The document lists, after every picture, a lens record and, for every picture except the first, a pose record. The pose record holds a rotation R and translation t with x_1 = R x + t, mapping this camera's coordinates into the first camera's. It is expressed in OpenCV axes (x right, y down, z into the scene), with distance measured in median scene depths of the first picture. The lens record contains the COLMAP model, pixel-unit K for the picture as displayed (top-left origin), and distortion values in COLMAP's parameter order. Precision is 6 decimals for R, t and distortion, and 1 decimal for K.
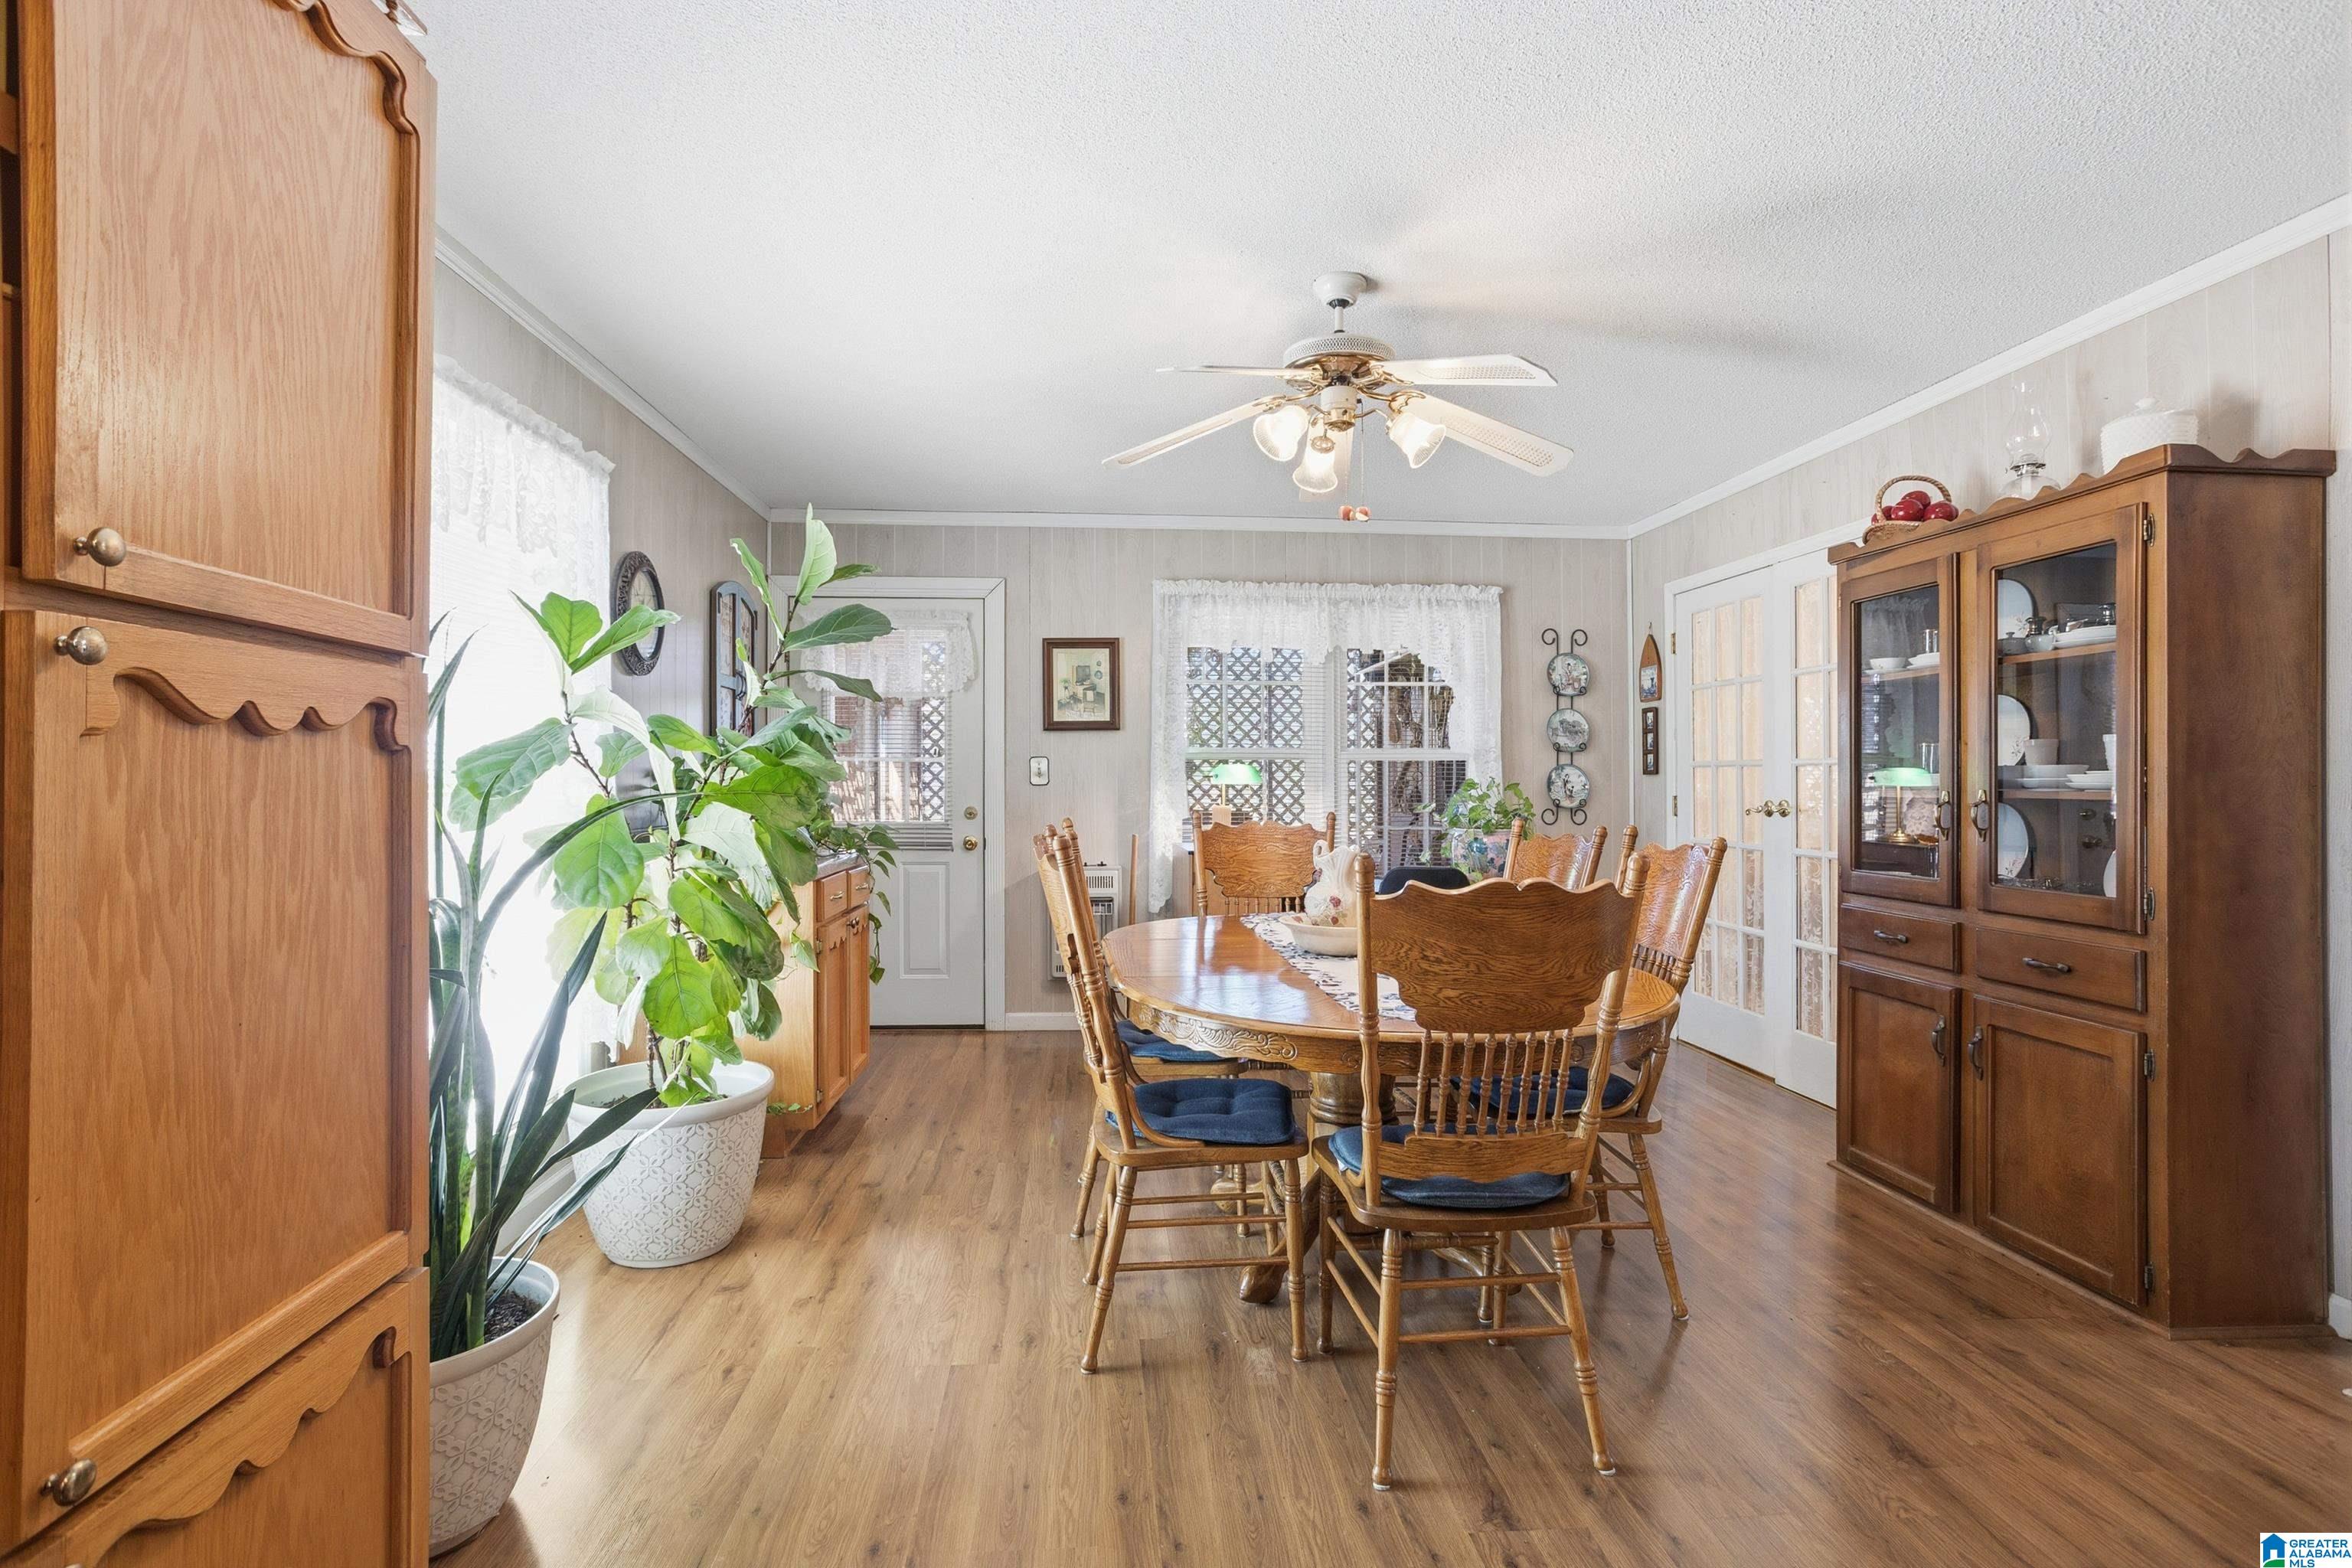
lens RADIAL K [[1130.8, 0, 1165.8], [0, 1130.8, 775.8], [0, 0, 1]] dist [-0.057349, 0.039665]
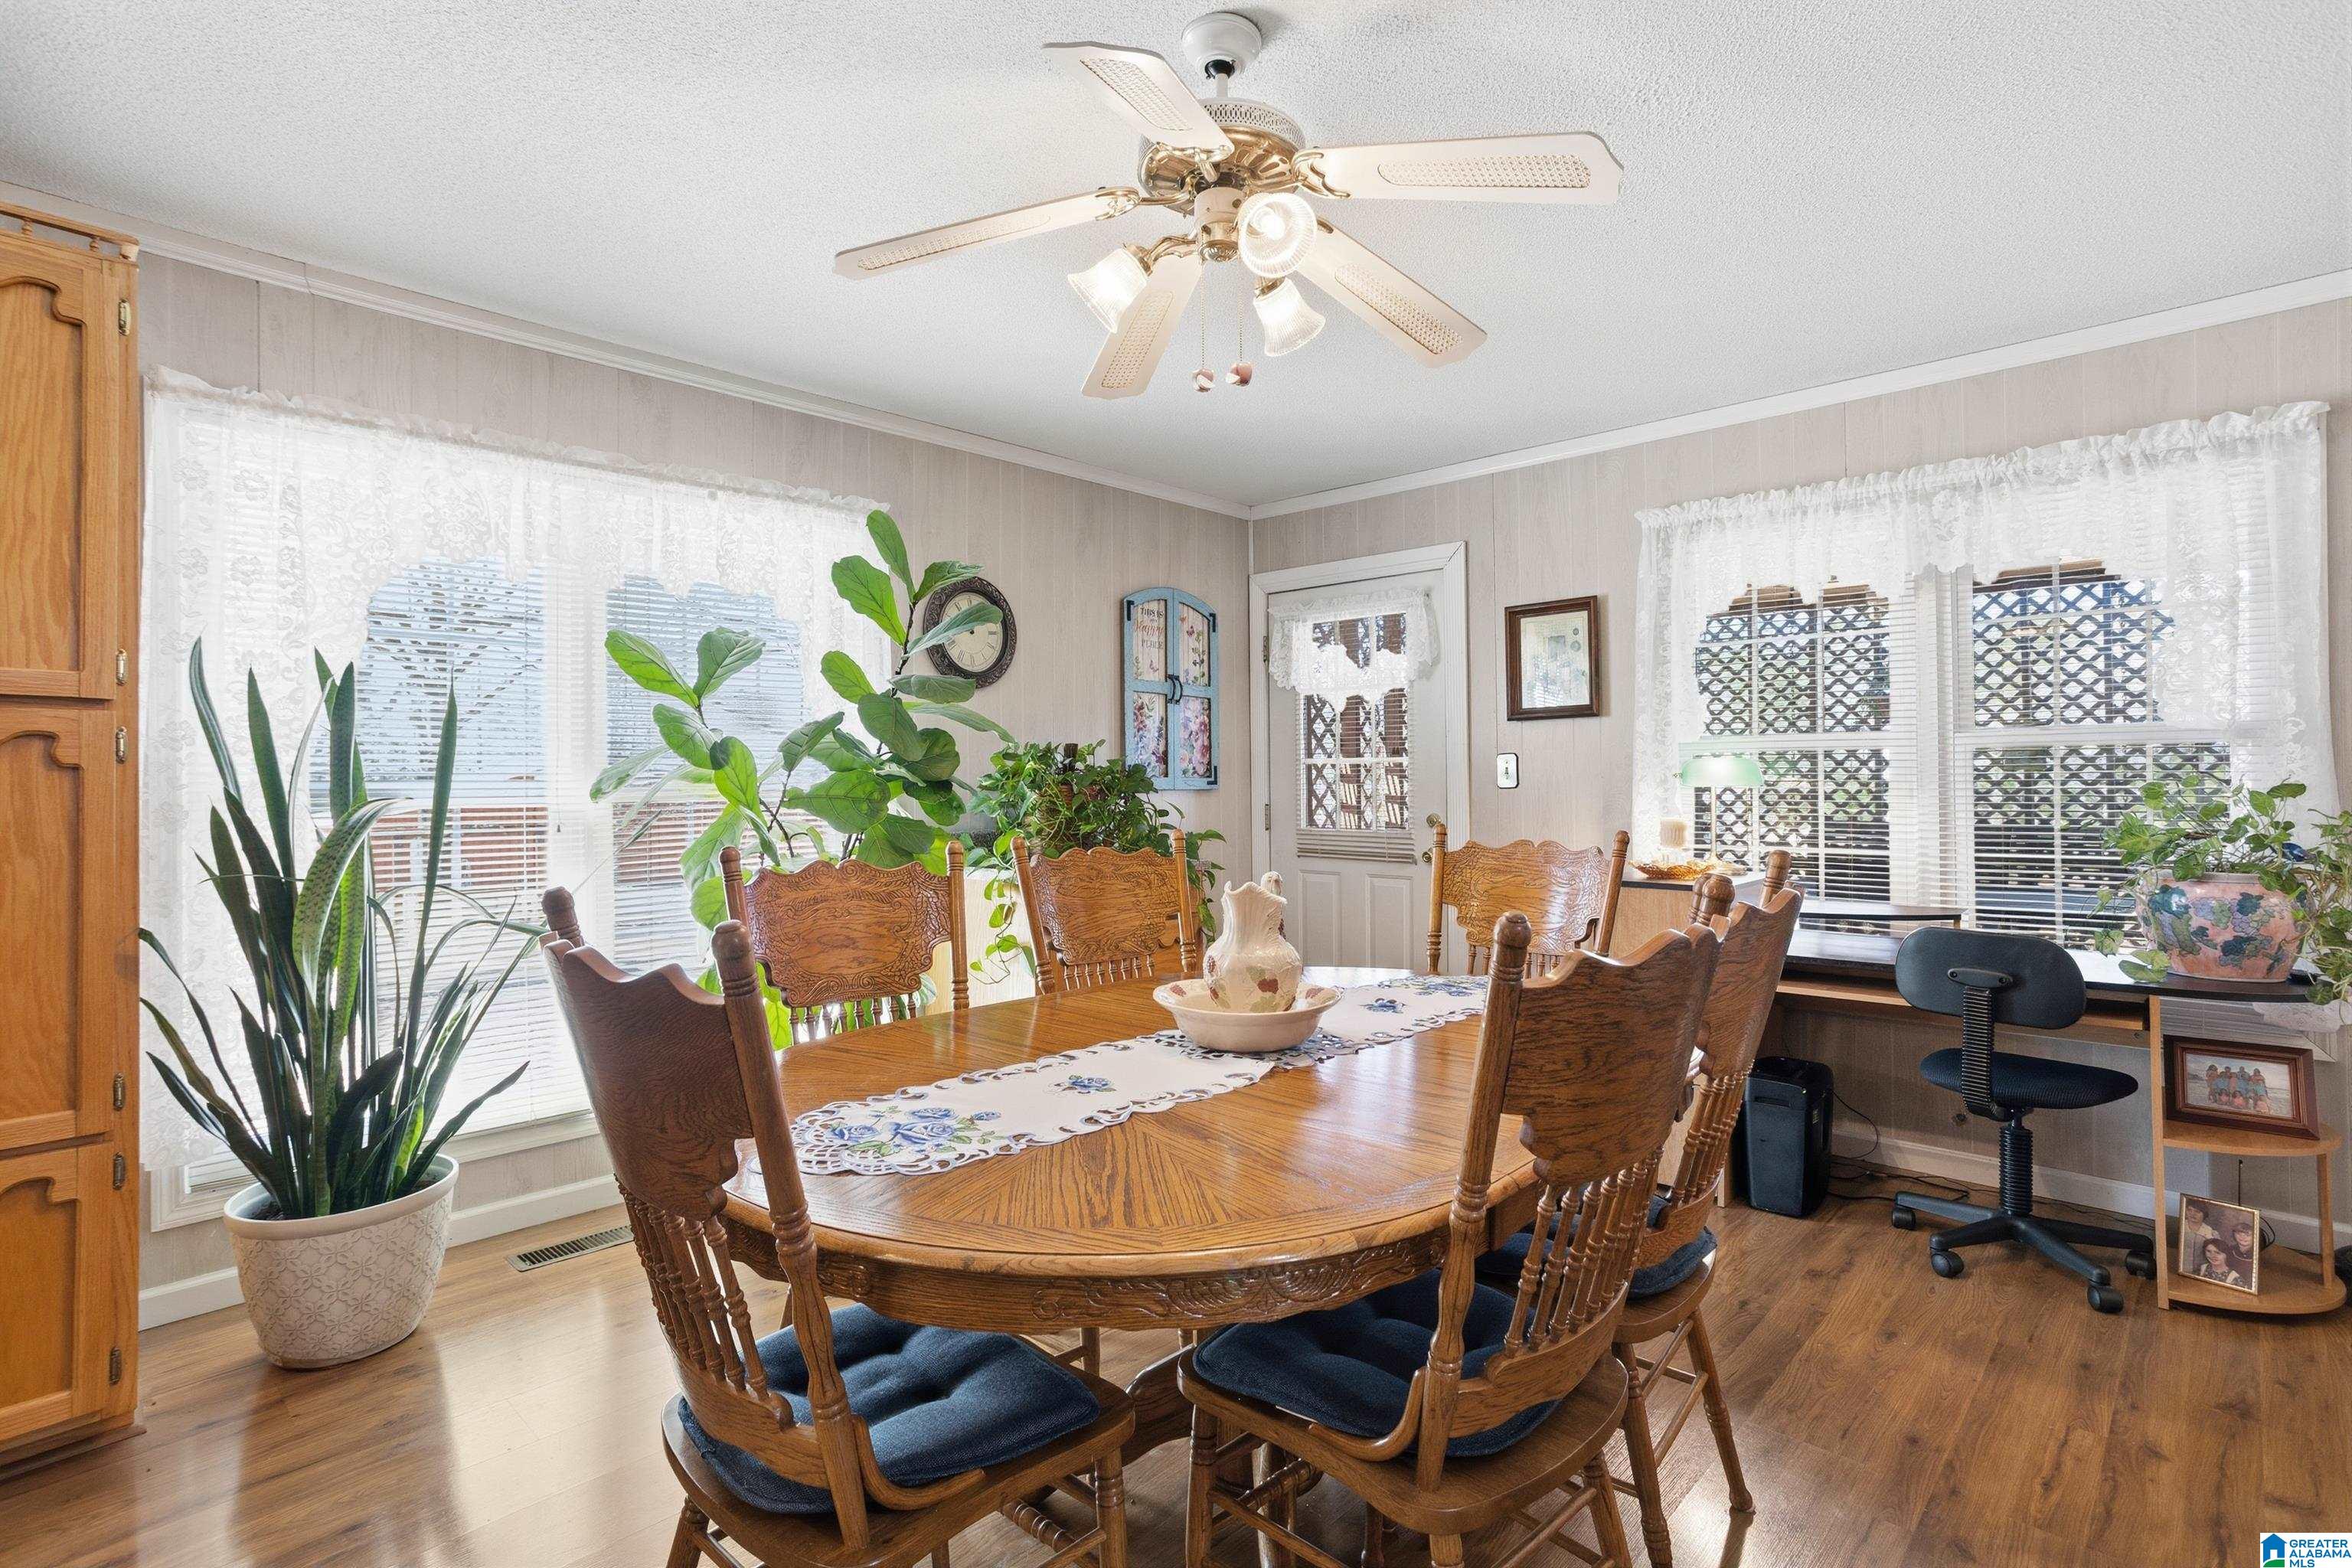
lens RADIAL K [[1130.8, 0, 1165.8], [0, 1130.8, 775.8], [0, 0, 1]] dist [-0.057349, 0.039665]
pose [[0.674525, -0.009435, -0.738192, 0.320761], [0.002579, 0.999942, -0.010425, 0.007303], [0.738248, 0.005128, 0.674510, 0.272827]]
